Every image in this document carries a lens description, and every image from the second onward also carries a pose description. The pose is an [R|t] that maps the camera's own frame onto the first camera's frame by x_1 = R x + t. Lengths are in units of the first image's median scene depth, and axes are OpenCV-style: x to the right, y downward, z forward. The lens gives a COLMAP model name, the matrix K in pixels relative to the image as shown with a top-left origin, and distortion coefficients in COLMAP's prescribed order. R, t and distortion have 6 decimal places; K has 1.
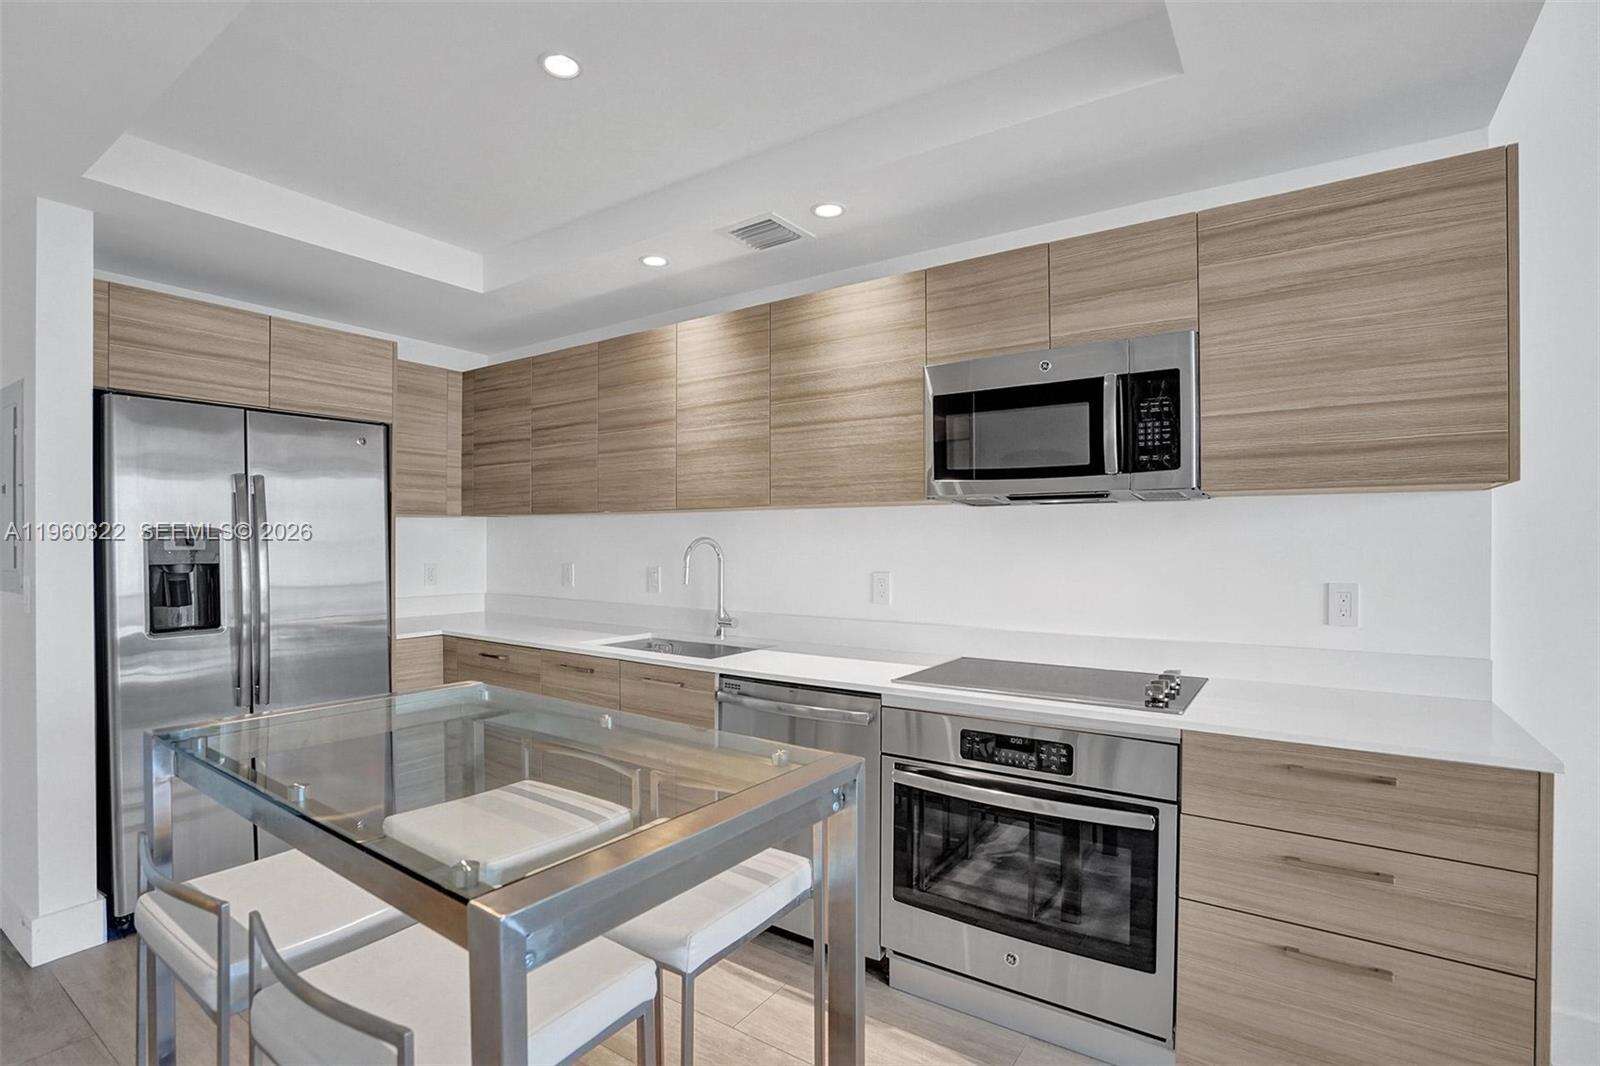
lens RADIAL K [[755.6, 0, 792.0], [0, 755.6, 535.8], [0, 0, 1]] dist [-0.059723, 0.024940]
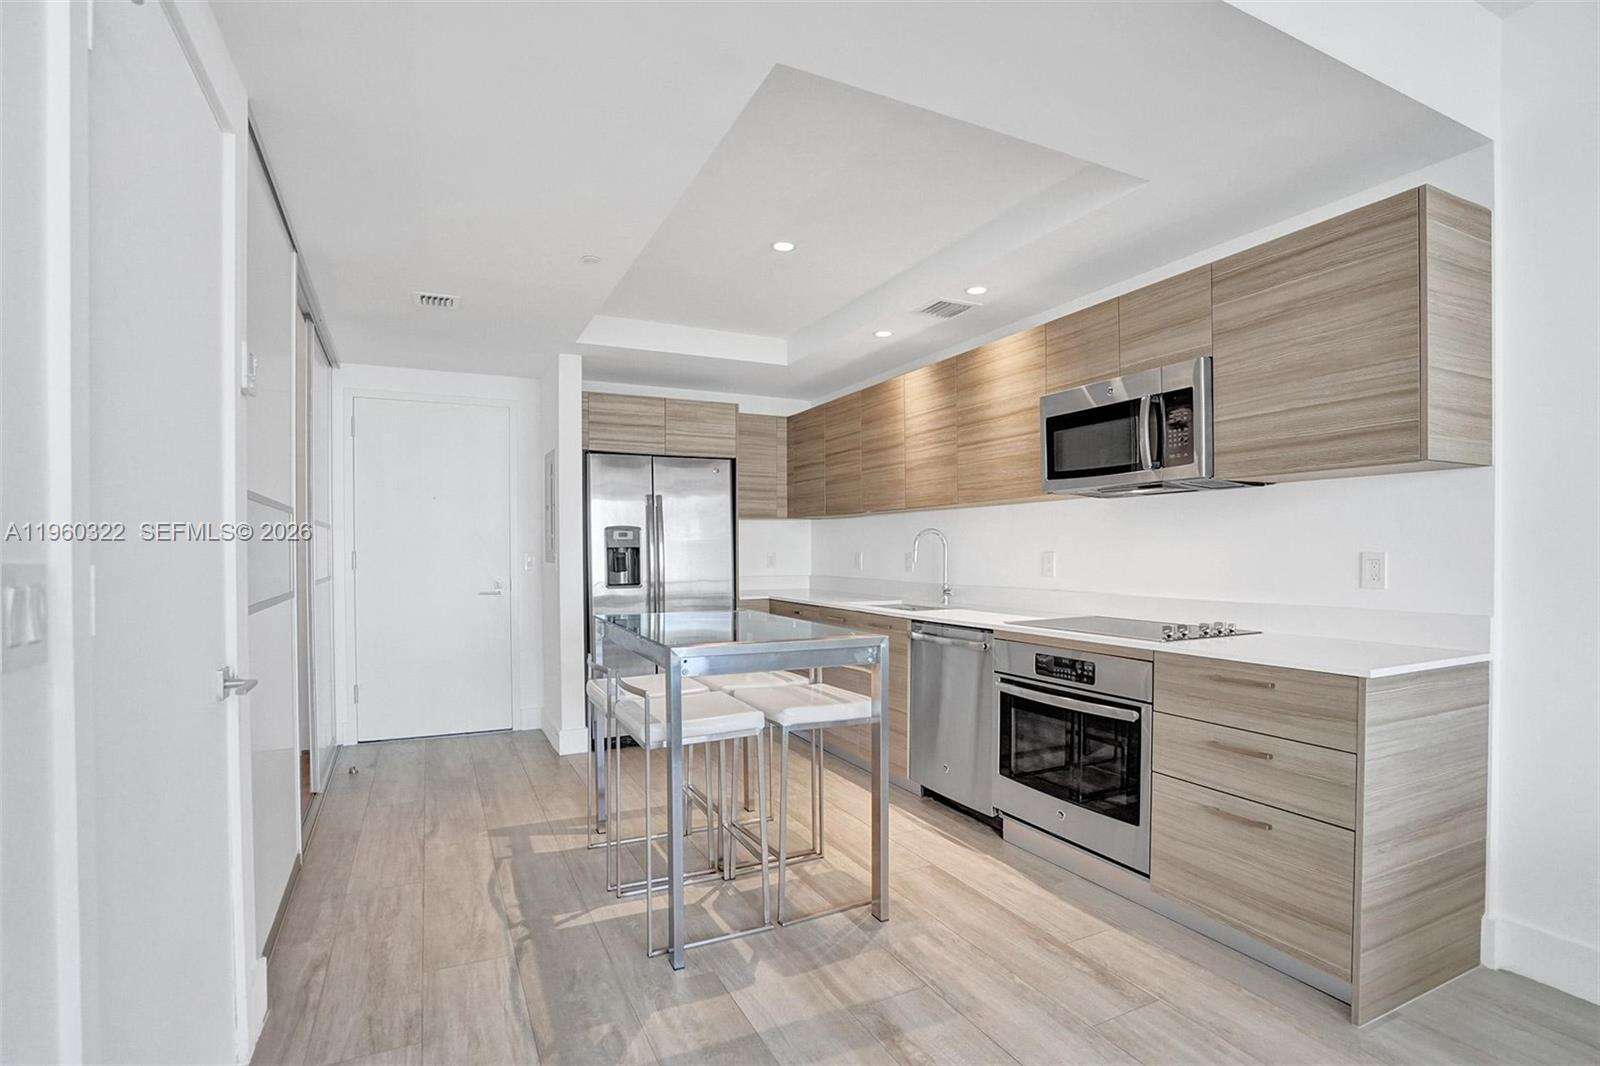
lens RADIAL K [[759.0, 0, 799.5], [0, 759.0, 542.9], [0, 0, 1]] dist [-0.036247, 0.020355]
pose [[0.874226, -0.008427, -0.485446, 0.466196], [0.008010, 0.999964, -0.002933, 0.041061], [0.485453, -0.001324, 0.874262, -0.419670]]
